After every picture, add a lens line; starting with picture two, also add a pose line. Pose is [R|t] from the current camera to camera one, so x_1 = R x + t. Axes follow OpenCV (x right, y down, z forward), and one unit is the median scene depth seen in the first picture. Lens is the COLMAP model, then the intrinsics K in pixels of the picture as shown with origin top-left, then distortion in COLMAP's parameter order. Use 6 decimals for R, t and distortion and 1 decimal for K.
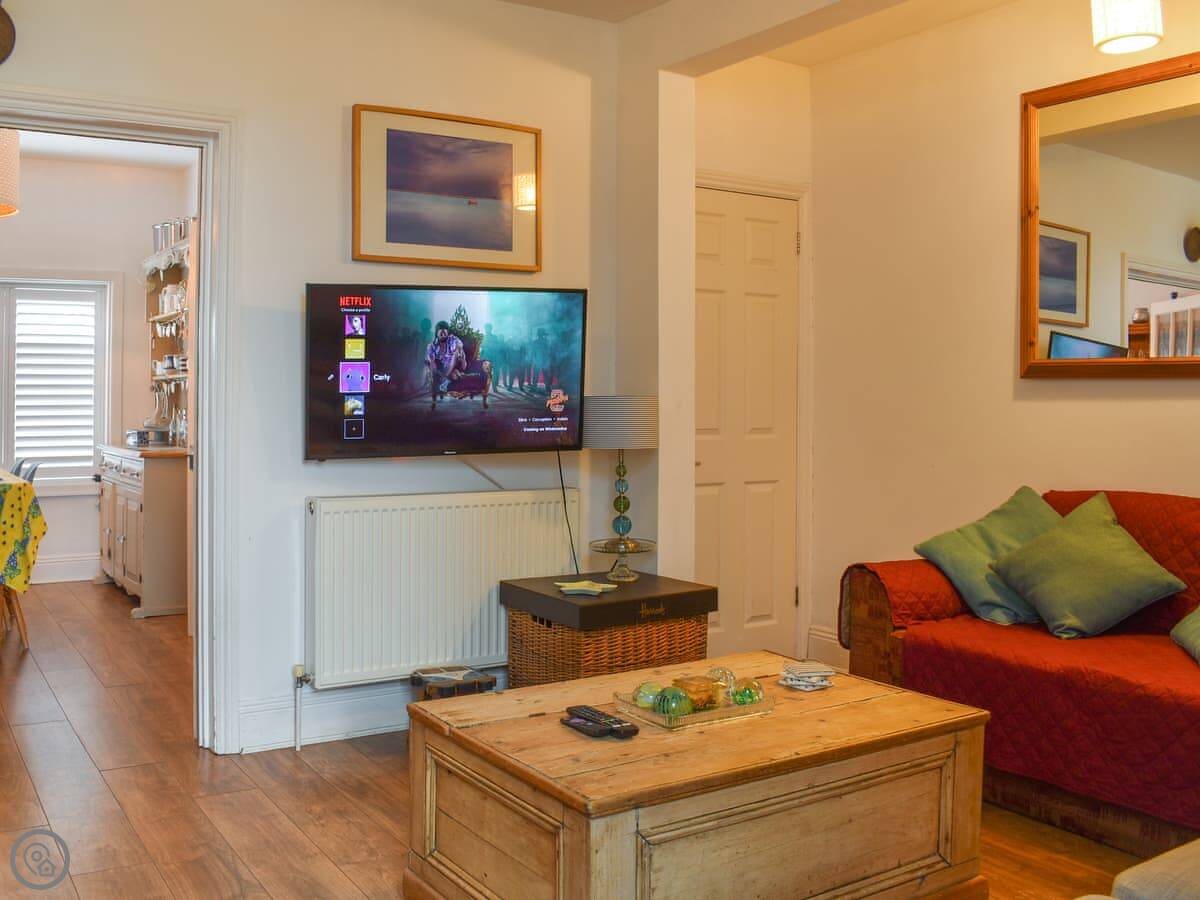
lens RADIAL K [[1147.1, 0, 599.4], [0, 1147.1, 384.8], [0, 0, 1]] dist [-0.108322, -0.007975]
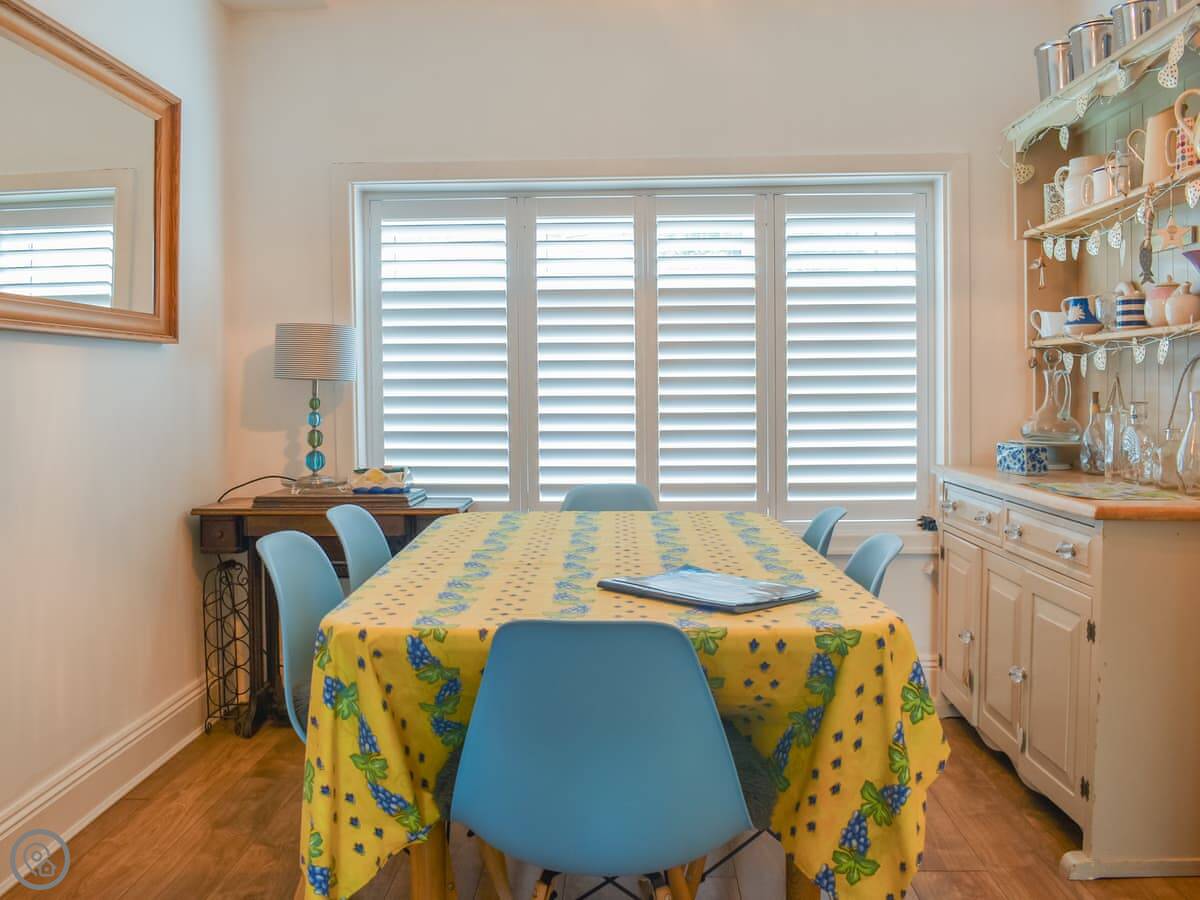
lens RADIAL K [[1066.7, 0, 600.0], [0, 1066.7, 450.0], [0, 0, 1]] dist [-0.008630, -0.002840]
pose [[0.826058, 0.025889, -0.562991, -0.287697], [0.018228, 0.997194, 0.072602, 0.004170], [0.563291, -0.070236, 0.823268, 0.478327]]
